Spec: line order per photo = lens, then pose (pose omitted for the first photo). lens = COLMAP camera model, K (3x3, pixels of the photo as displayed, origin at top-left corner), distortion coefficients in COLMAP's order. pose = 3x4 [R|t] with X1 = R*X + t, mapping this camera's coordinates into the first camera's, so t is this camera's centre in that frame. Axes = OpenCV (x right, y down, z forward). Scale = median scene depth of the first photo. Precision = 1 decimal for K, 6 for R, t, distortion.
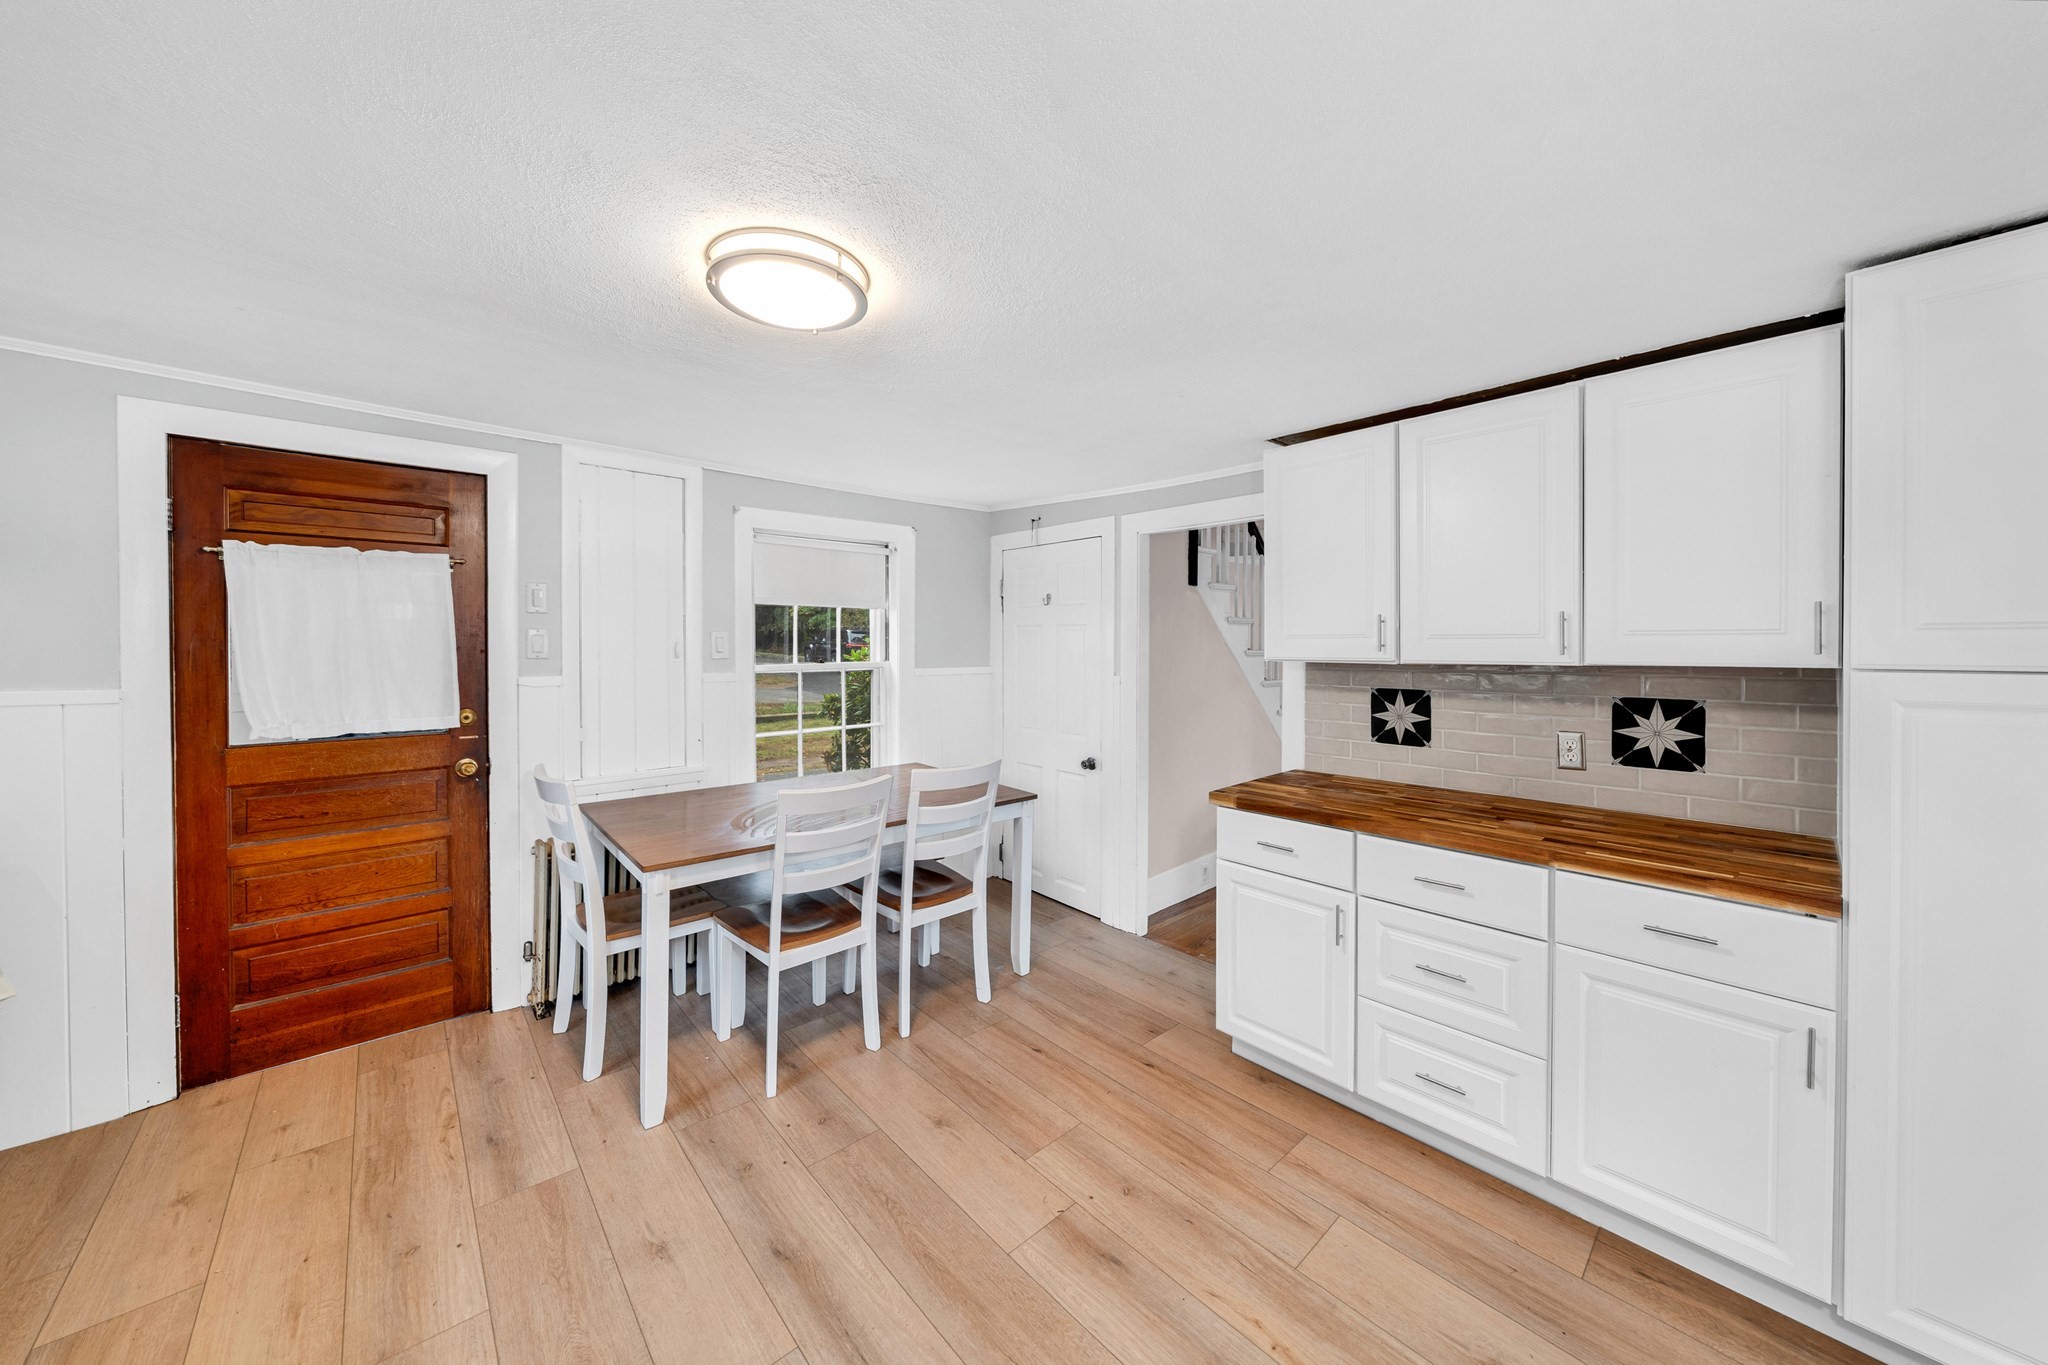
lens RADIAL K [[715.7, 0, 1020.0], [0, 715.7, 667.7], [0, 0, 1]] dist [0.001049, -0.000029]
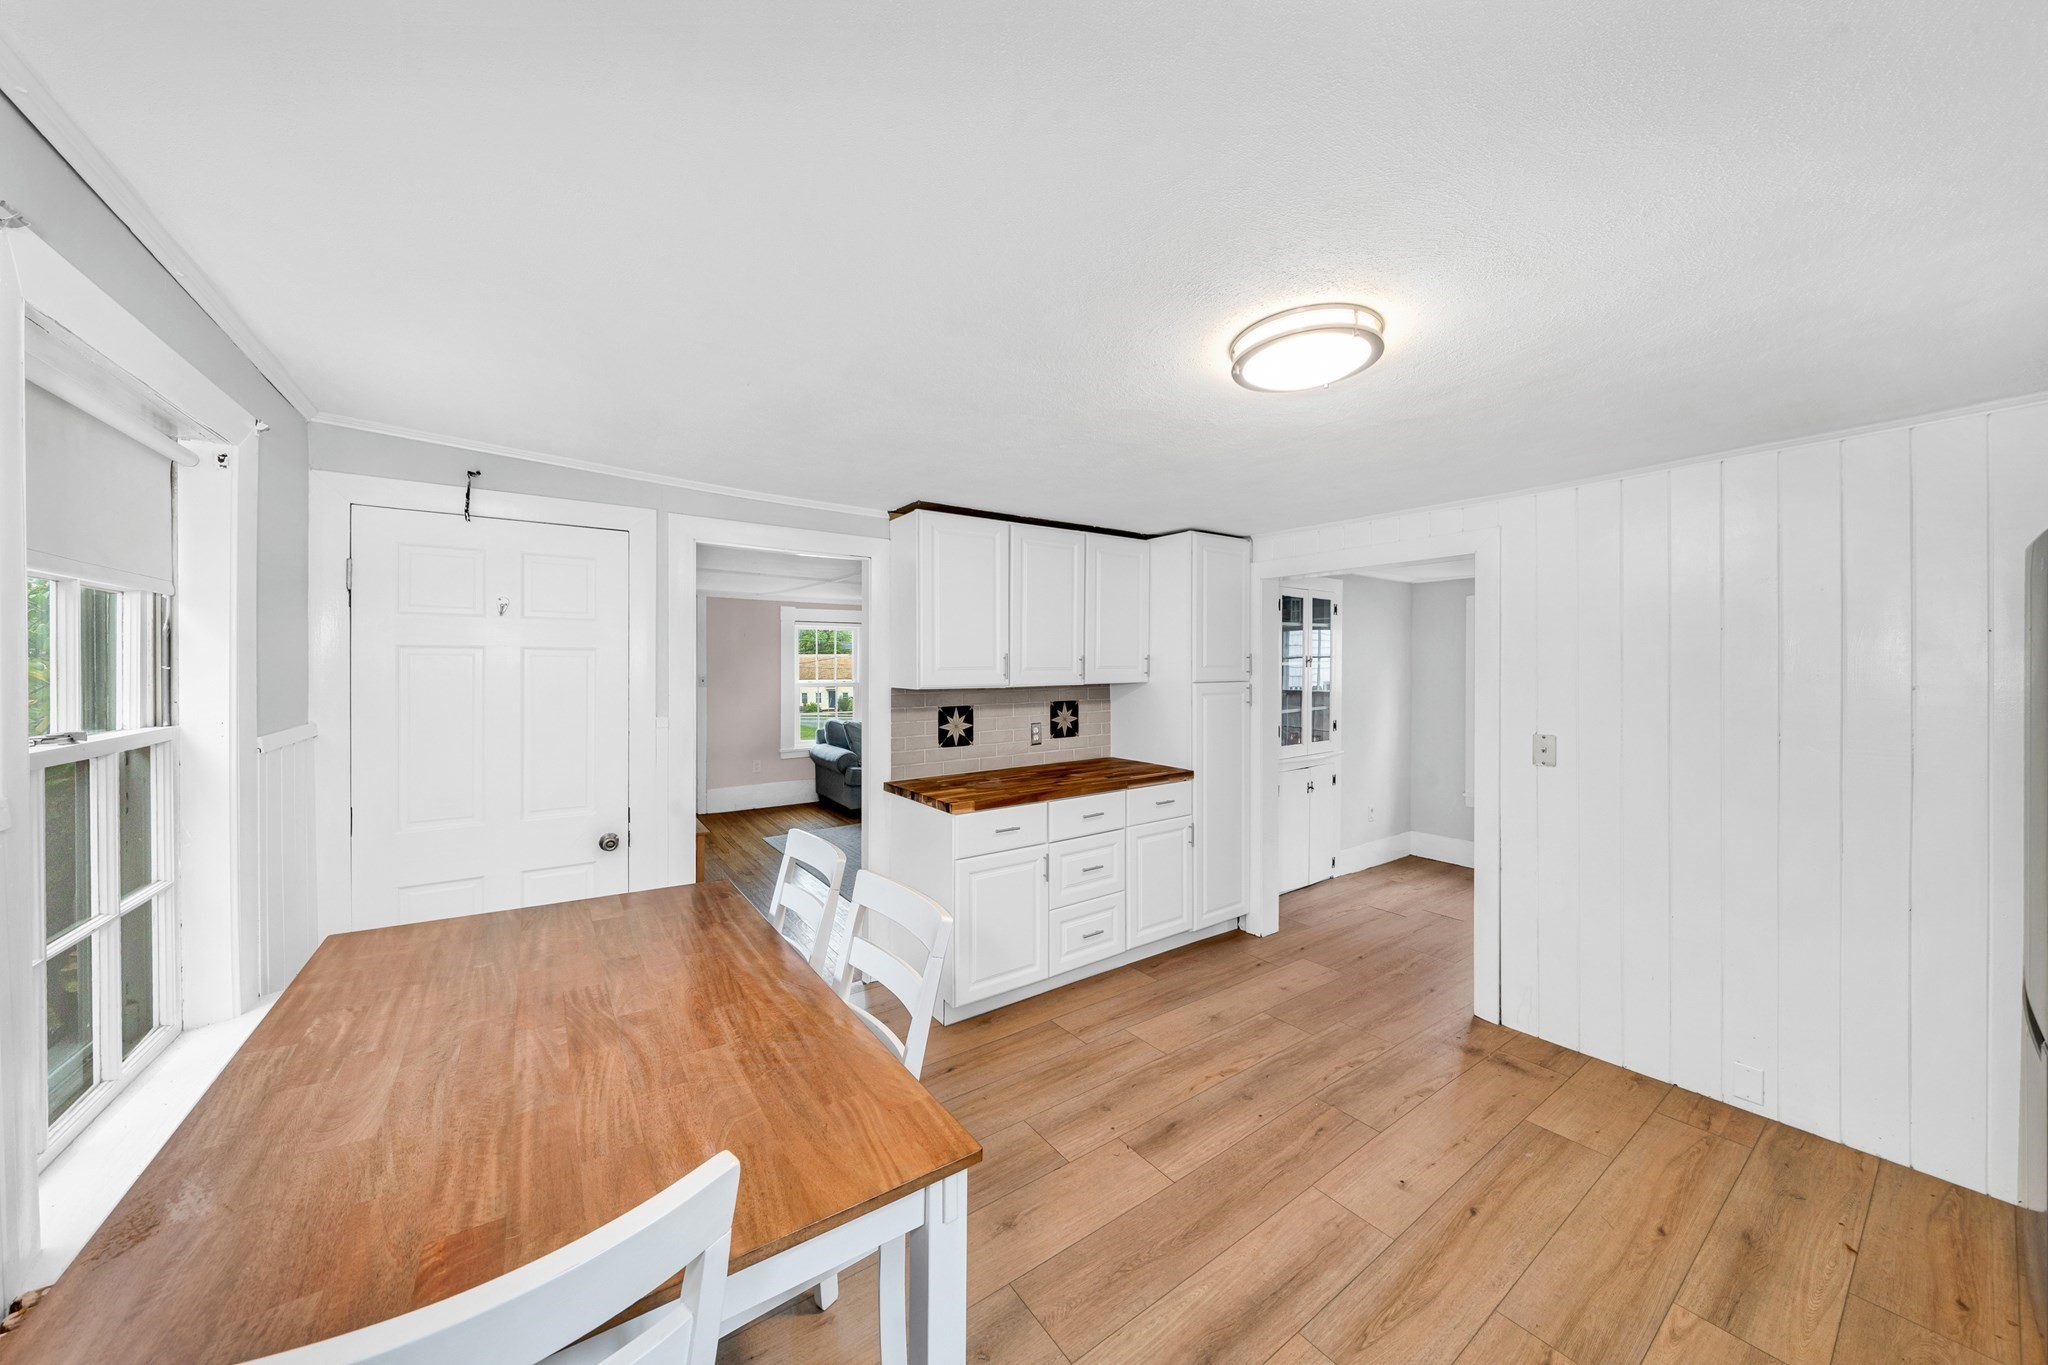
lens RADIAL K [[684.4, 0, 1033.4], [0, 684.4, 685.7], [0, 0, 1]] dist [-0.005223, -0.000138]
pose [[0.112841, -0.022480, 0.993359, -0.943659], [0.039129, 0.999069, 0.018165, -0.033963], [-0.992842, 0.036819, 0.113615, 0.874342]]
